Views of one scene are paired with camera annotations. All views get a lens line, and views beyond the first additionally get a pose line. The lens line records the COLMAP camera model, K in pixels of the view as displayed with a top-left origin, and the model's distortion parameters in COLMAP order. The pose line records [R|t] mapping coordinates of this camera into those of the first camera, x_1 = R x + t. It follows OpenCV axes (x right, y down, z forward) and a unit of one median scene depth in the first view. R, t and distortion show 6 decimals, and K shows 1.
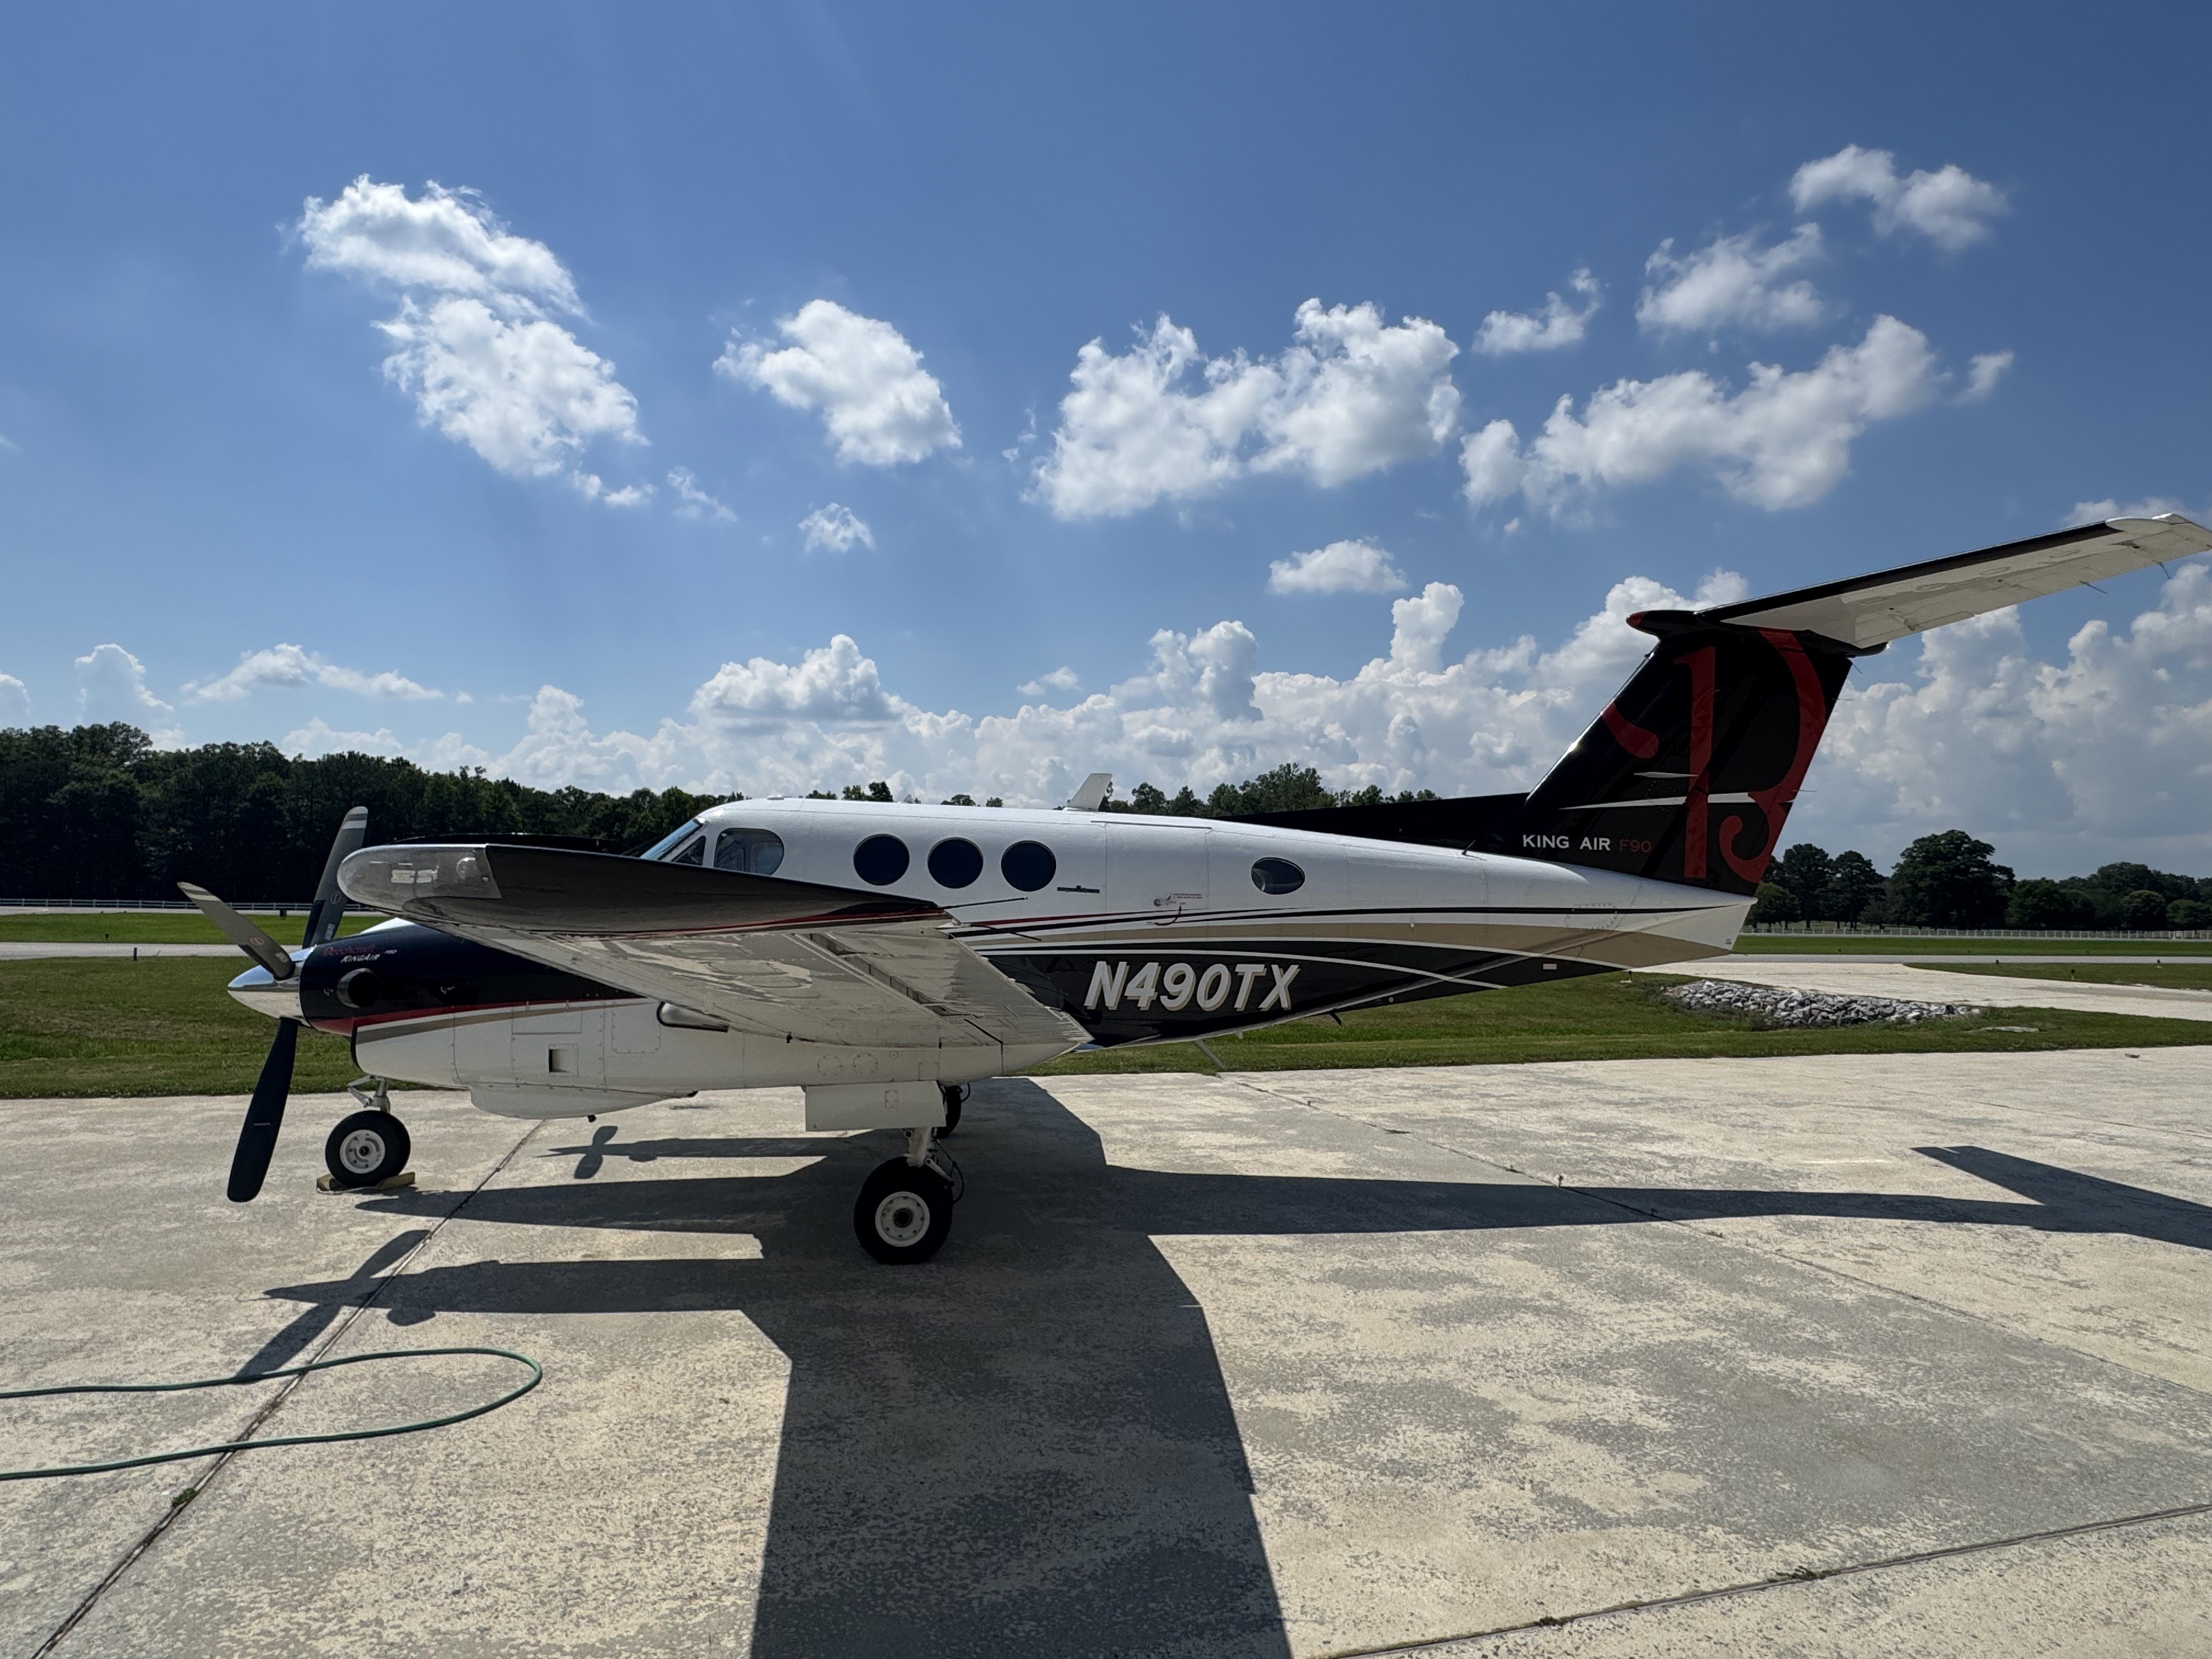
lens RADIAL K [[1228.2, 0, 1091.4], [0, 1228.2, 830.8], [0, 0, 1]] dist [-0.002711, -0.000854]
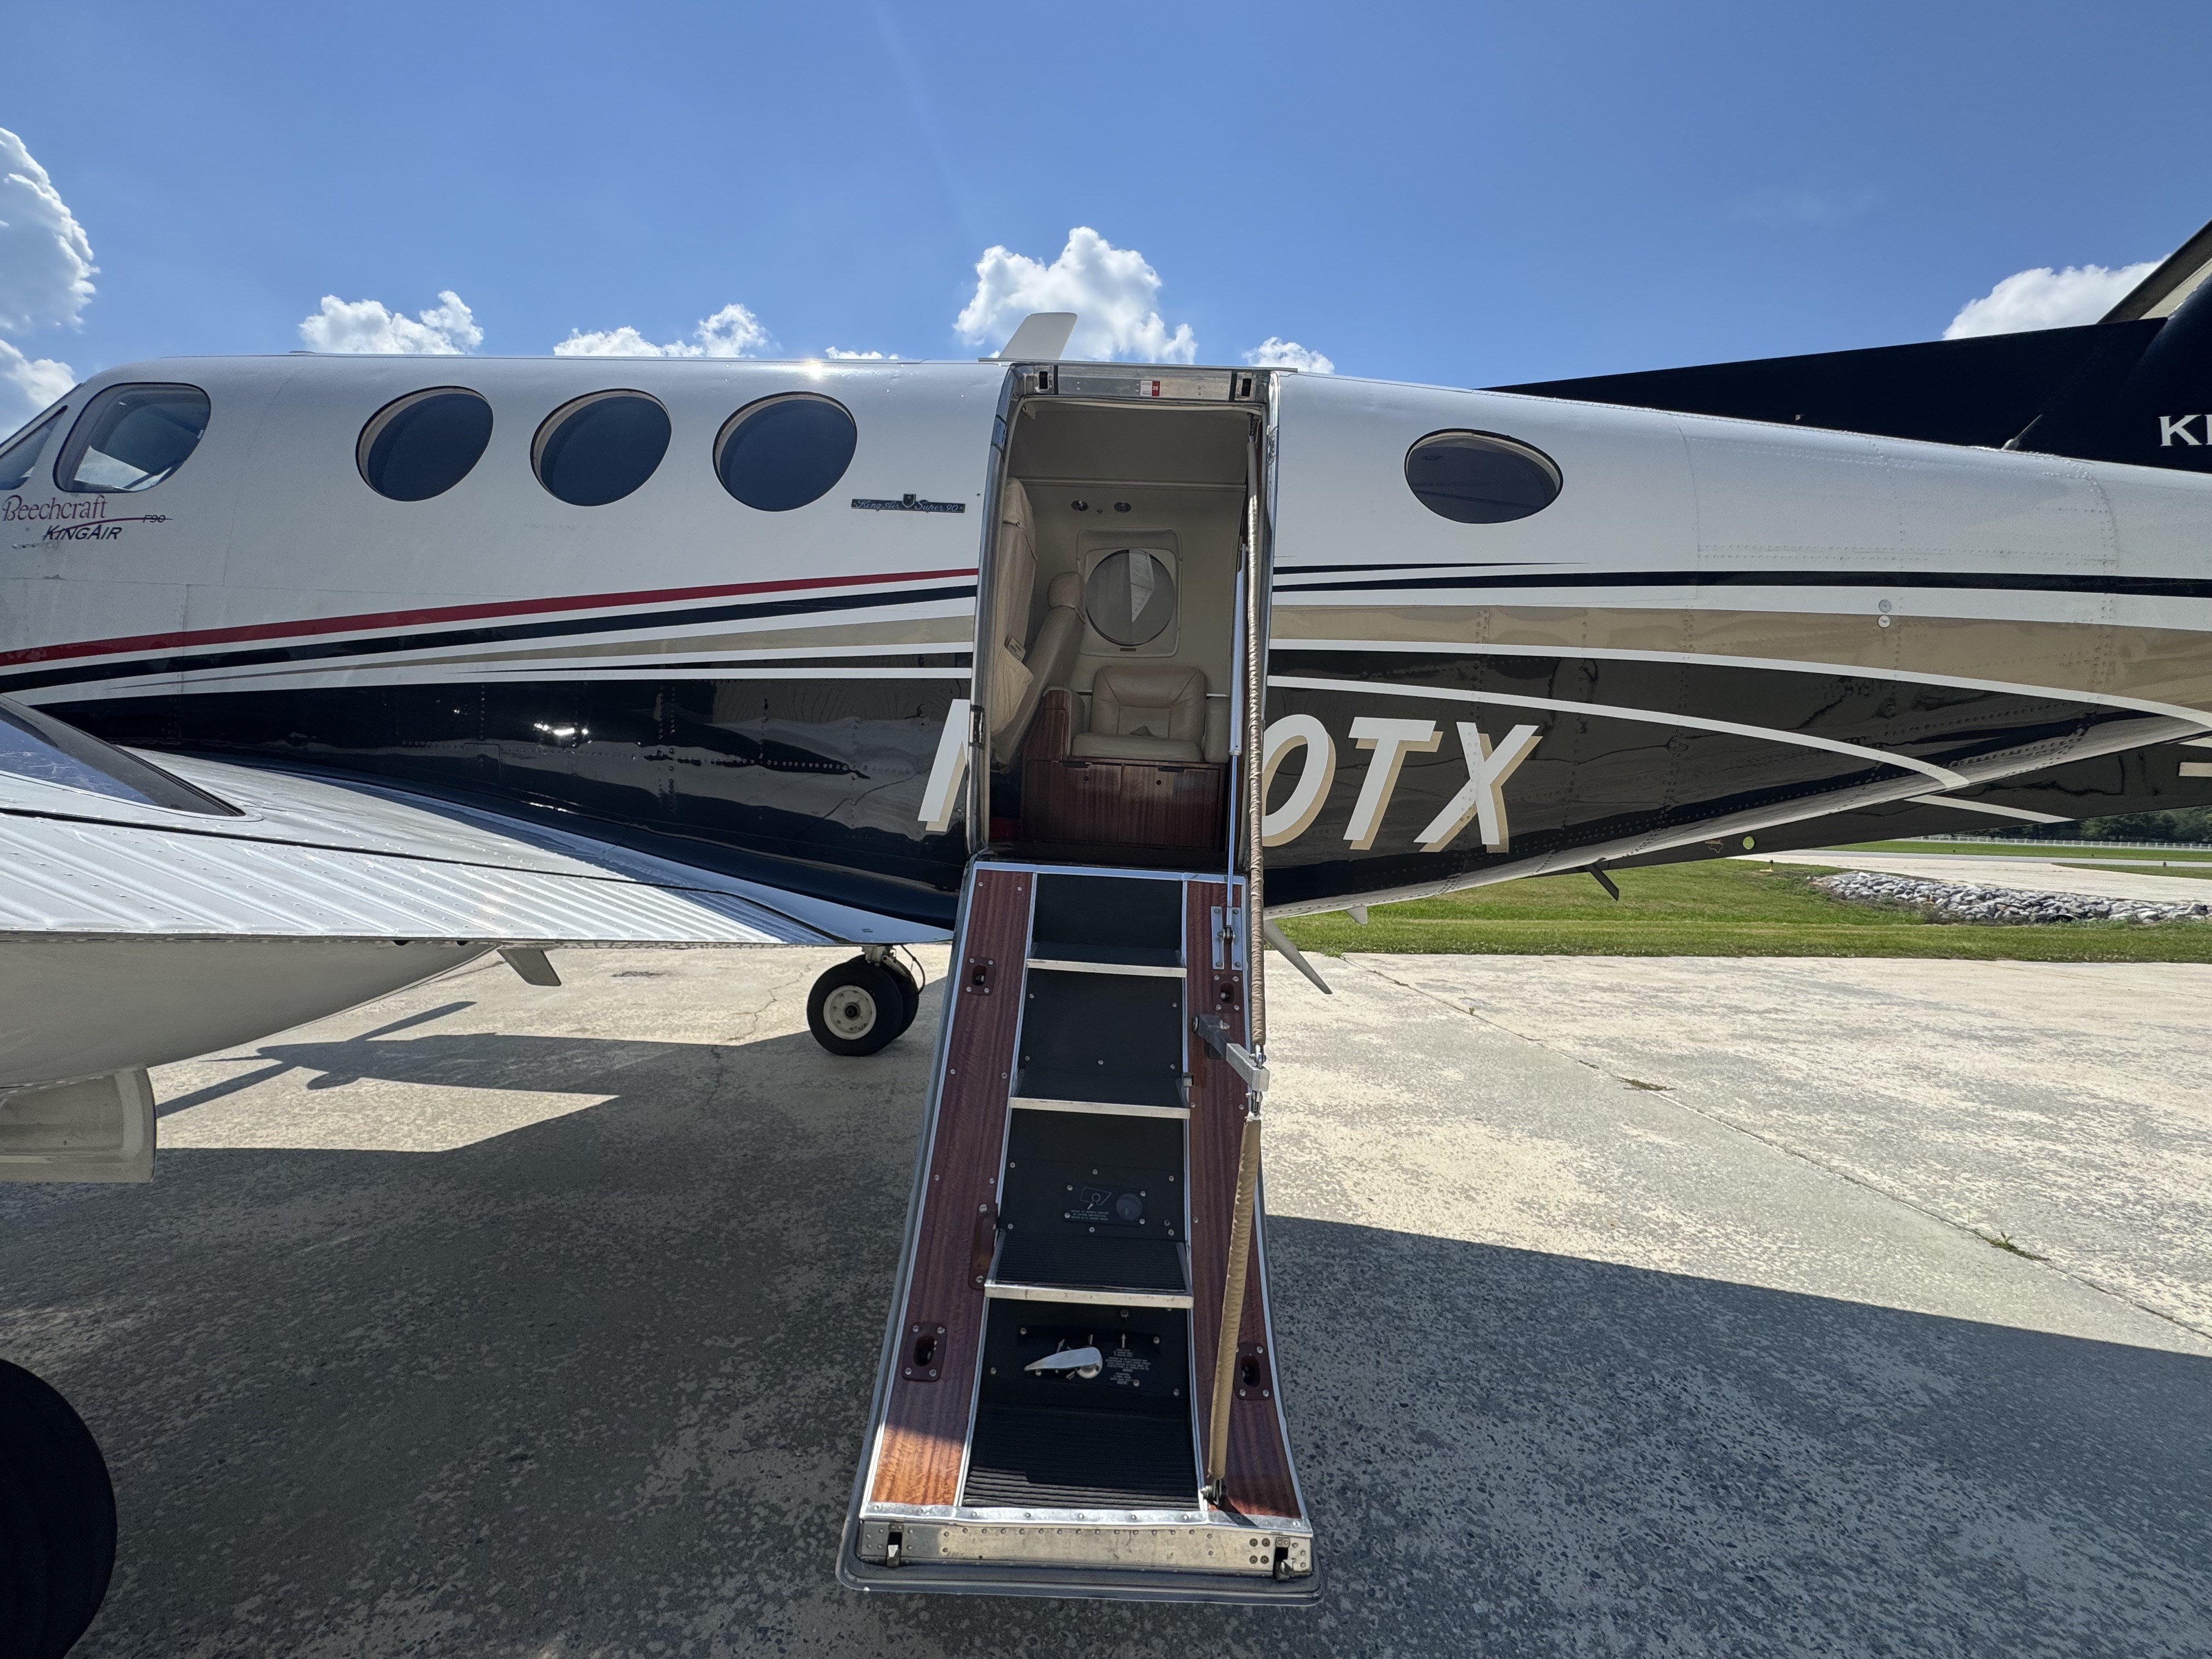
lens RADIAL K [[884.3, 0, 1105.8], [0, 884.3, 826.6], [0, 0, 1]] dist [-0.002780, 0.000465]
pose [[0.983335, 0.021220, -0.180558, 0.058814], [-0.006388, 0.996584, 0.082334, 0.074132], [0.181688, -0.079809, 0.980112, 0.456845]]
